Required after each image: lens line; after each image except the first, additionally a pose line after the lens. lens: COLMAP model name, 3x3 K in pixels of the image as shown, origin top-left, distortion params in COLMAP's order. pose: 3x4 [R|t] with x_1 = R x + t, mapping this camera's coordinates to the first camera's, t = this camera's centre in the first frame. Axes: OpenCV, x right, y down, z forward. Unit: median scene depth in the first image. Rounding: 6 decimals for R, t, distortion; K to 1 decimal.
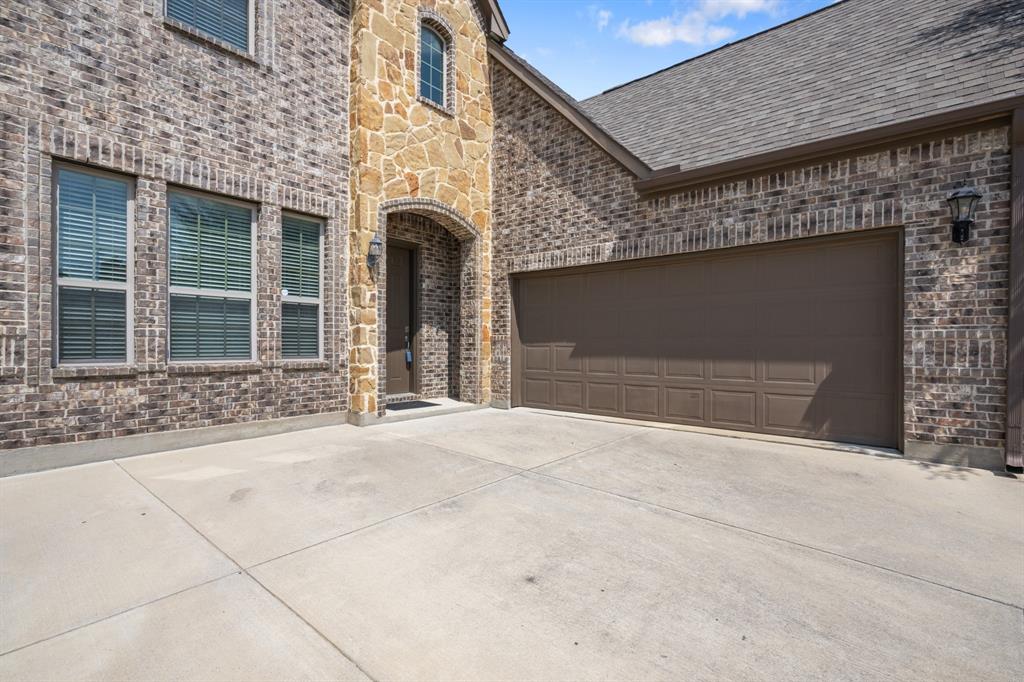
lens RADIAL K [[471.4, 0, 512.0], [0, 471.4, 341.0], [0, 0, 1]] dist [-0.004259, -0.000035]
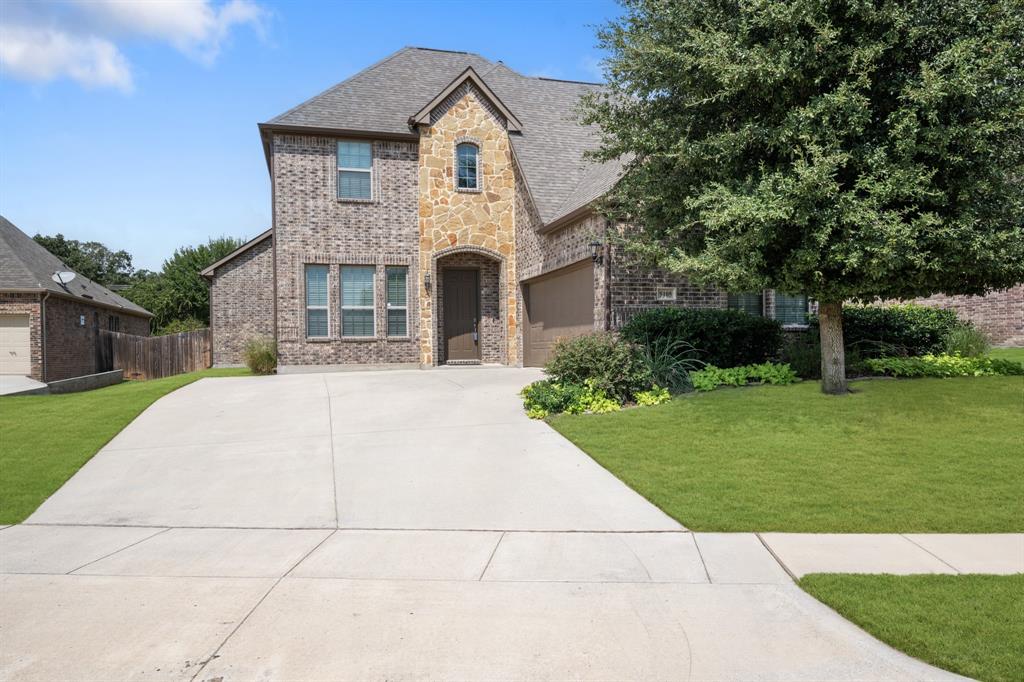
lens RADIAL K [[703.1, 0, 509.3], [0, 703.1, 329.3], [0, 0, 1]] dist [-0.001592, -0.001359]
pose [[0.820859, -0.032872, -0.570184, 1.692725], [0.022398, 0.999427, -0.025374, 0.096115], [0.570691, 0.008058, 0.821125, -1.231430]]
